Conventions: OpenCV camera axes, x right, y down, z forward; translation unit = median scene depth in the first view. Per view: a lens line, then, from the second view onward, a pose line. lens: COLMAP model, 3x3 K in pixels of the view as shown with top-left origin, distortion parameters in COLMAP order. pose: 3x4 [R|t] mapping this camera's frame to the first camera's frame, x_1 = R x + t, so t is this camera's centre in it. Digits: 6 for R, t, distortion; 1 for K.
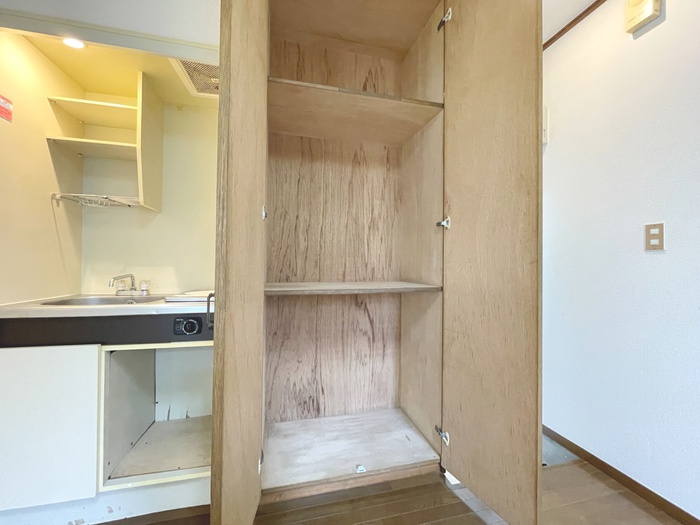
lens RADIAL K [[283.3, 0, 349.9], [0, 283.3, 260.9], [0, 0, 1]] dist [-0.001712, -0.000048]
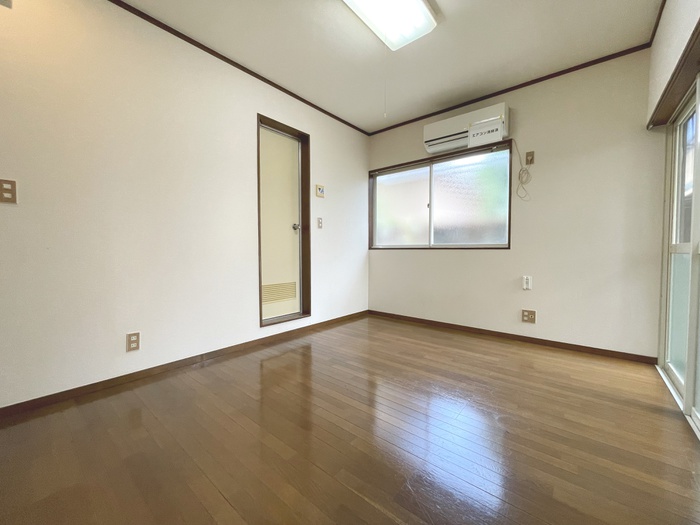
lens RADIAL K [[283.3, 0, 349.9], [0, 283.3, 260.9], [0, 0, 1]] dist [-0.001712, -0.000048]
pose [[-0.598232, -0.040890, 0.800279, -0.698426], [-0.019975, 0.999148, 0.036119, 0.129394], [-0.801074, 0.005622, -0.598539, 0.539657]]
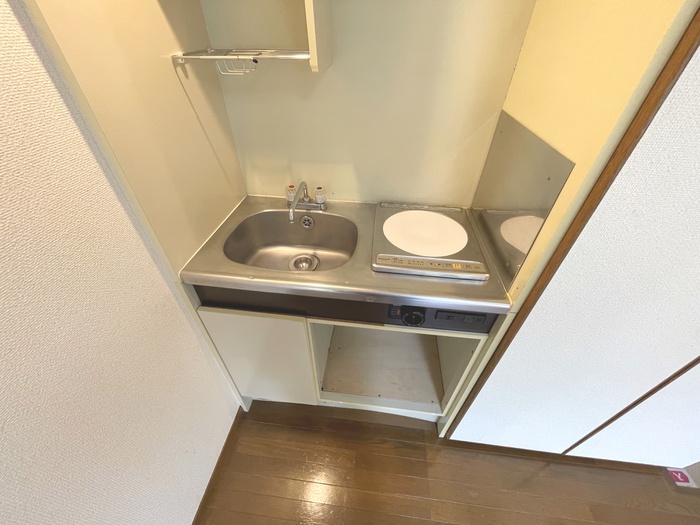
lens RADIAL K [[283.3, 0, 349.9], [0, 283.3, 260.9], [0, 0, 1]] dist [-0.001712, -0.000048]
pose [[0.937036, 0.218489, -0.272443, -0.490611], [0.008269, 0.766023, 0.642760, -0.273673], [0.349134, -0.604542, 0.715985, 0.485158]]
